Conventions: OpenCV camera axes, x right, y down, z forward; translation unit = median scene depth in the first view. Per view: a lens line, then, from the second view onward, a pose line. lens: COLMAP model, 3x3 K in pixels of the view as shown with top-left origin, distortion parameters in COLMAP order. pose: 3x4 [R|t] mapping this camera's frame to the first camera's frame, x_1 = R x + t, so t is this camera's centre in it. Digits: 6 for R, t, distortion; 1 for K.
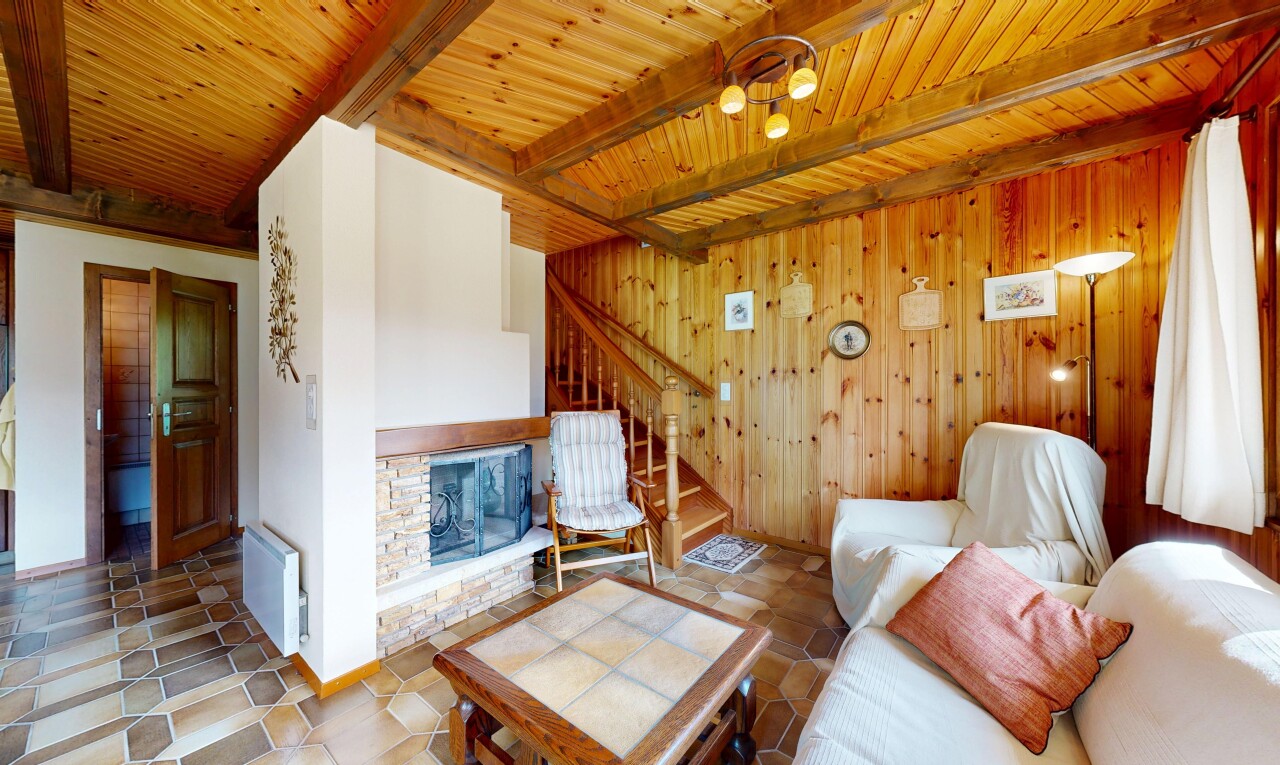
lens RADIAL K [[429.6, 0, 636.8], [0, 429.6, 384.4], [0, 0, 1]] dist [0.001659, 0.000002]
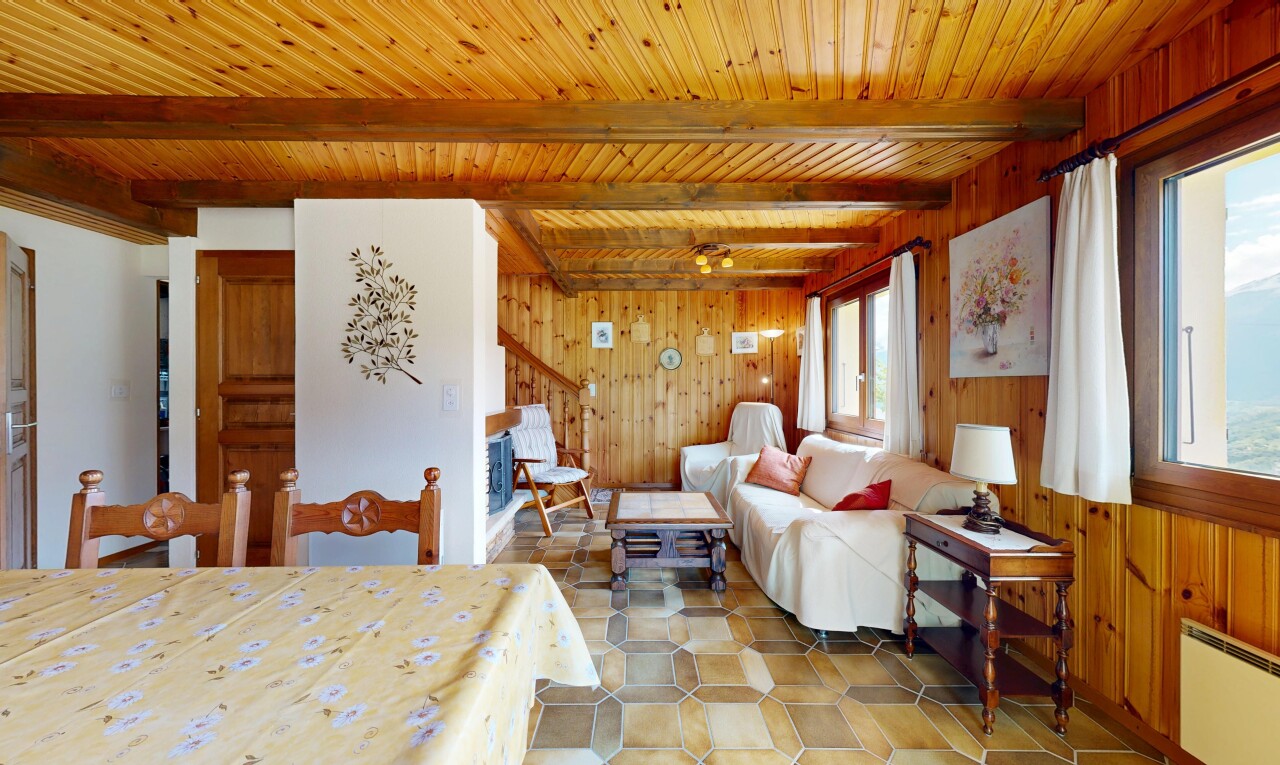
lens RADIAL K [[429.6, 0, 639.9], [0, 429.6, 383.4], [0, 0, 1]] dist [0.001659, 0.000002]
pose [[0.783844, 0.000163, 0.620958, -0.706726], [0.001224, 0.999998, -0.001806, -0.002552], [-0.620957, 0.002176, 0.783842, -0.284059]]
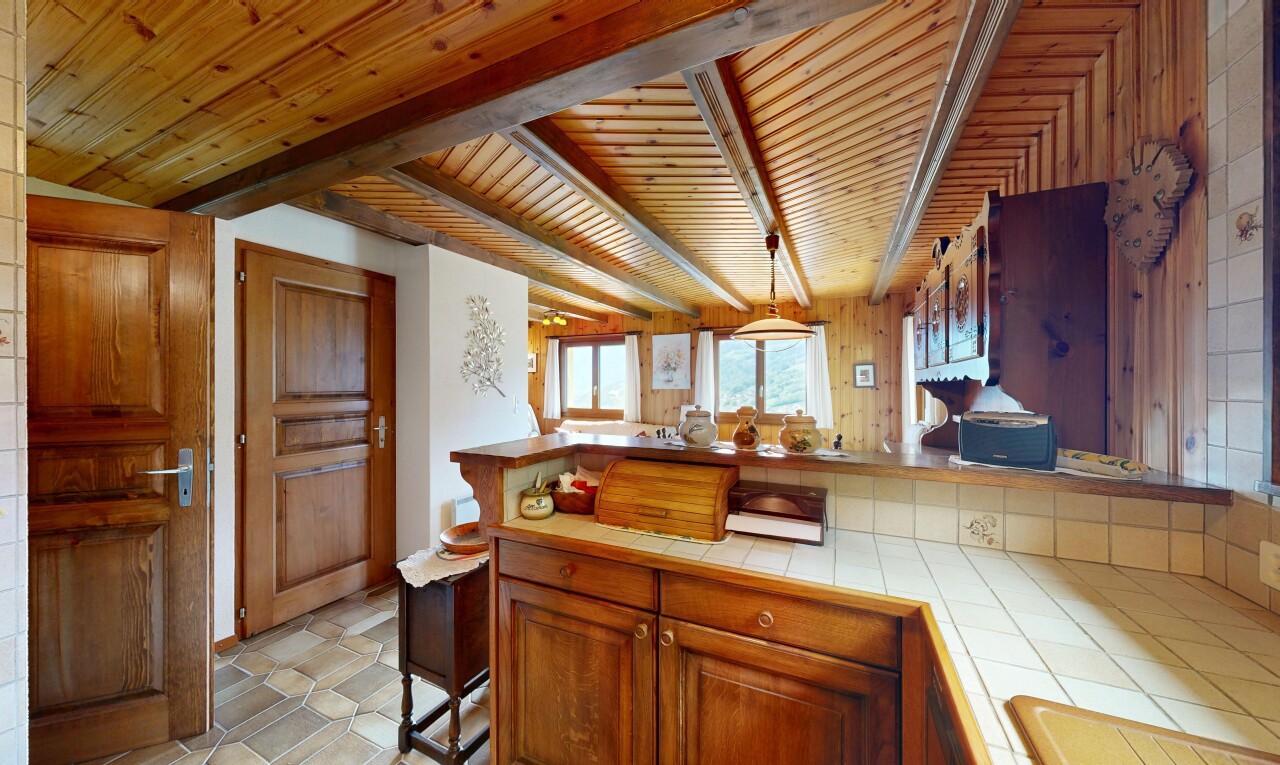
lens RADIAL K [[429.6, 0, 637.0], [0, 429.6, 383.0], [0, 0, 1]] dist [0.001659, 0.000002]
pose [[-0.220921, 0.002786, 0.975288, -1.807091], [0.001887, 0.999995, -0.002429, -0.039140], [-0.975290, 0.001304, -0.220925, 0.555034]]
